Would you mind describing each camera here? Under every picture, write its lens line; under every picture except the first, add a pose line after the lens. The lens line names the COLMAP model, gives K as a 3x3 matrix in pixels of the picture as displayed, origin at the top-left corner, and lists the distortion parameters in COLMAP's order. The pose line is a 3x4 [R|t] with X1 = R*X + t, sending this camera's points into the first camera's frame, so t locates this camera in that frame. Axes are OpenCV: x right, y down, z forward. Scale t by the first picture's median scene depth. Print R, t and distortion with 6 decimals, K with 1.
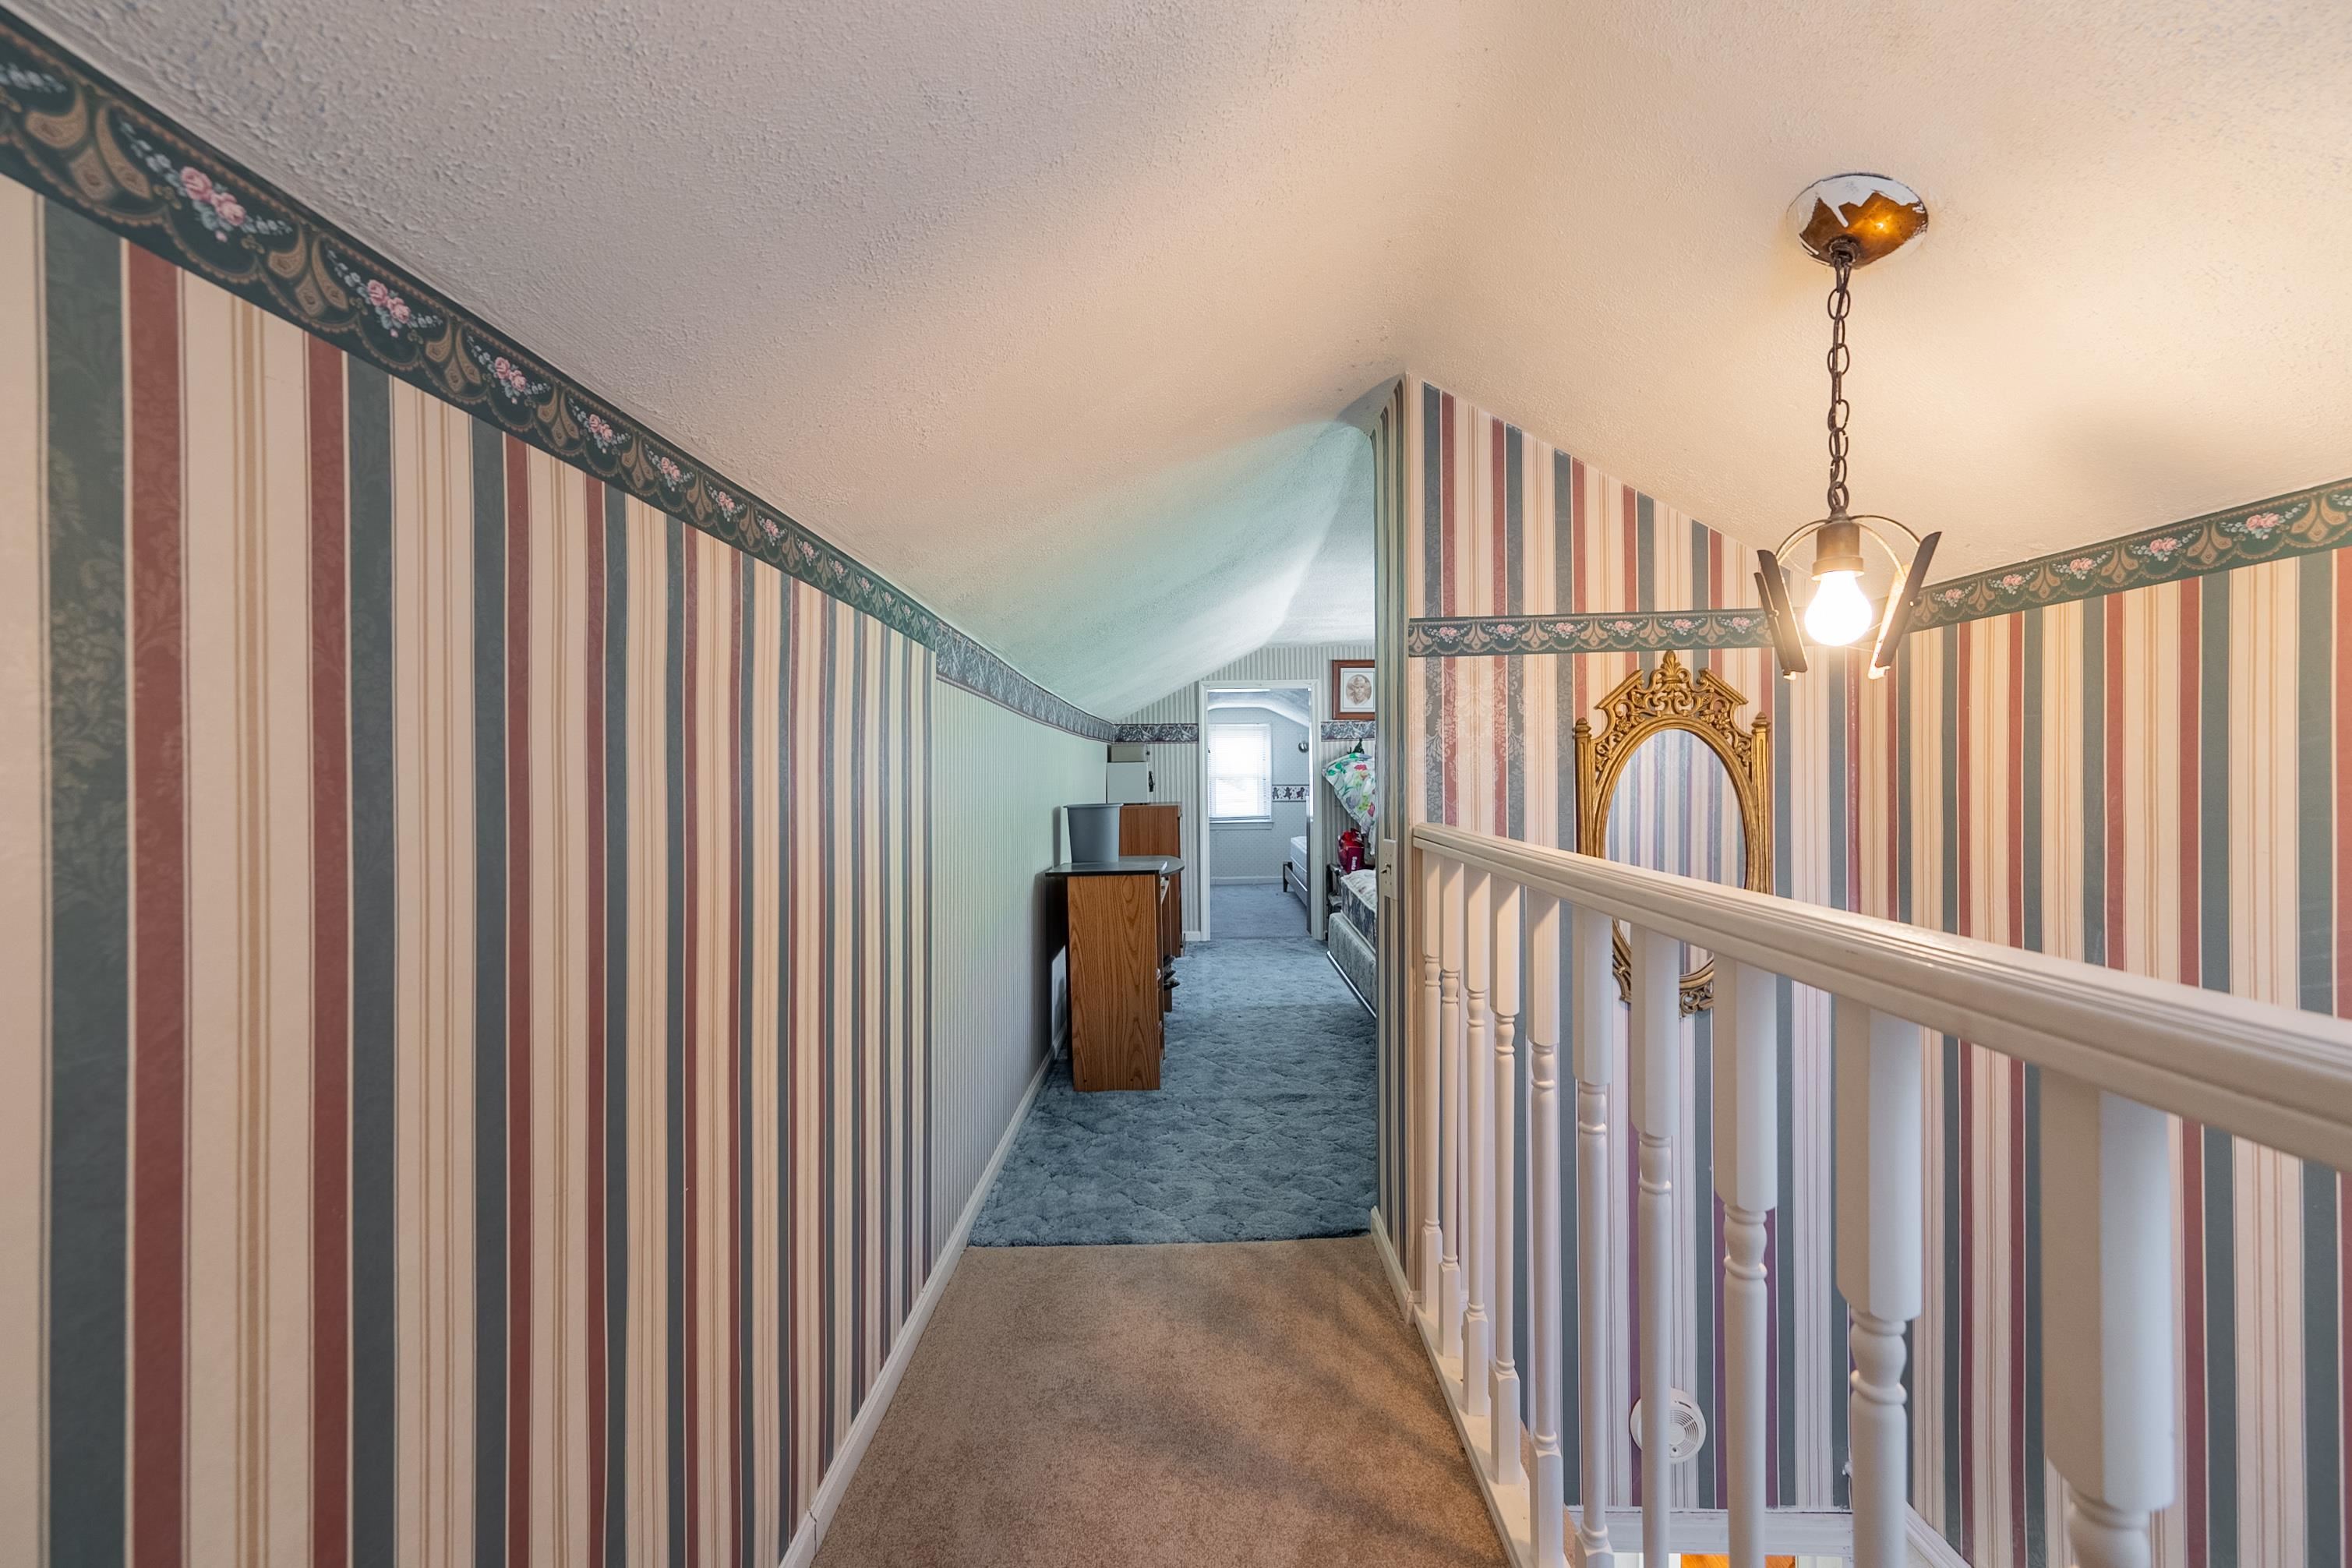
lens RADIAL K [[941.8, 0, 1186.0], [0, 941.8, 787.0], [0, 0, 1]] dist [-0.000170, 0.000511]
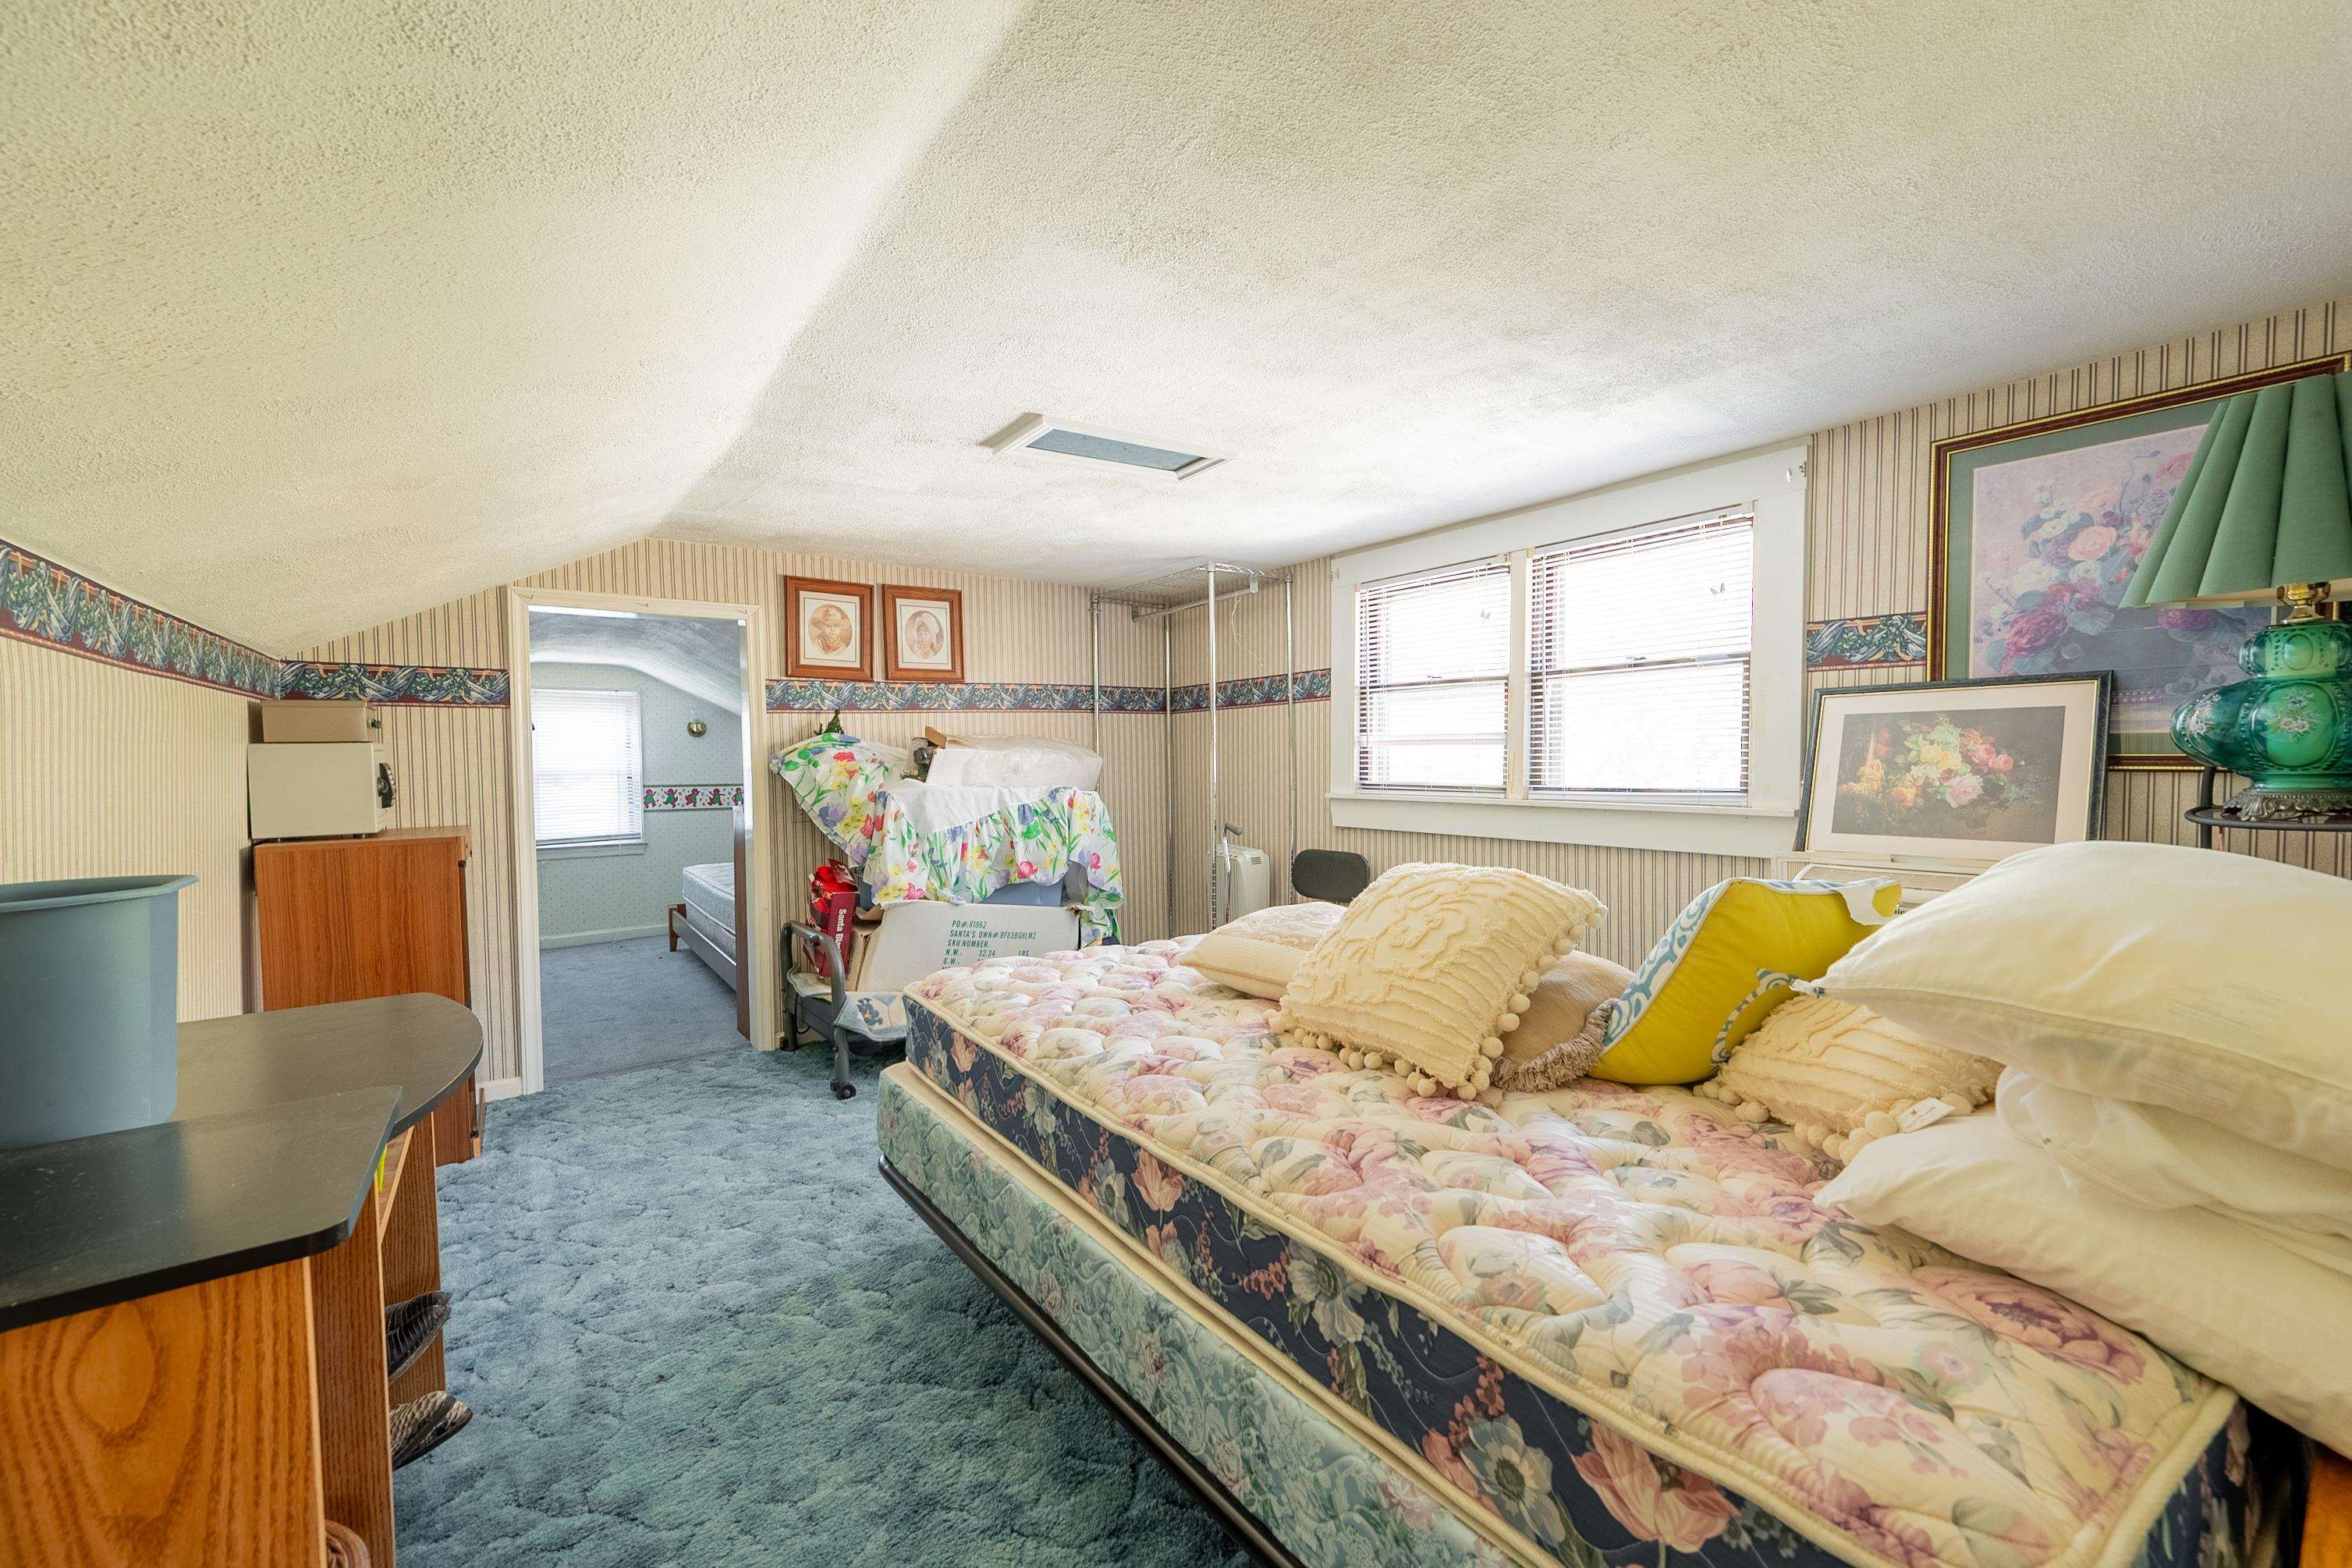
lens RADIAL K [[941.8, 0, 1186.0], [0, 941.8, 787.0], [0, 0, 1]] dist [-0.000170, 0.000511]
pose [[0.799559, -0.015725, 0.600382, -0.000395], [0.012405, 0.999876, 0.009669, -0.004485], [-0.600459, -0.000283, 0.799655, 0.374897]]
